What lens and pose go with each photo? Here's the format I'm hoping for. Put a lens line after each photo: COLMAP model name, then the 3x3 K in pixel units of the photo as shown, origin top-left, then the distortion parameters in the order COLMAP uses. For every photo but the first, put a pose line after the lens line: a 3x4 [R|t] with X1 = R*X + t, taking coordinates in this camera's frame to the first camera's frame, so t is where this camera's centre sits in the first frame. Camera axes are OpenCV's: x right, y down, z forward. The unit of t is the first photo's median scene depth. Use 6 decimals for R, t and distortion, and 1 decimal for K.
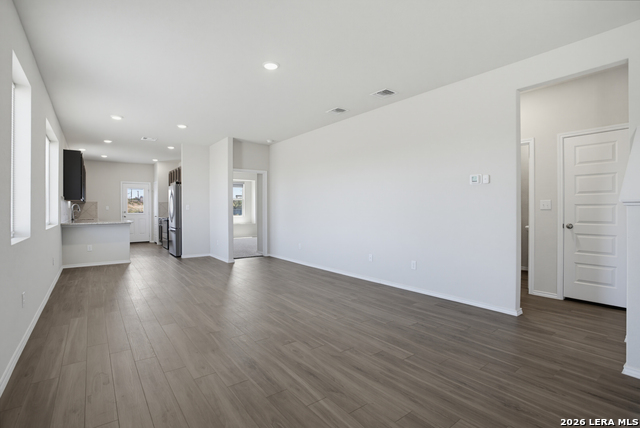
lens RADIAL K [[316.2, 0, 318.9], [0, 316.2, 209.6], [0, 0, 1]] dist [-0.076325, 0.030912]
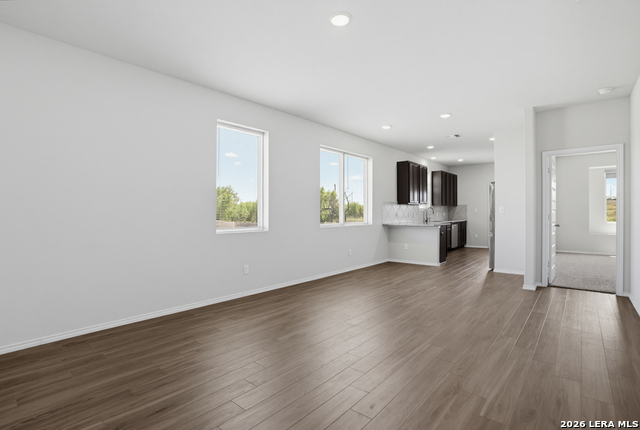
lens RADIAL K [[316.2, 0, 318.9], [0, 316.2, 210.6], [0, 0, 1]] dist [-0.076325, 0.030912]
pose [[0.227595, -0.002055, -0.973754, 0.365287], [-0.002315, 0.999994, -0.002651, -0.001871], [0.973753, 0.002857, 0.227589, 0.511809]]
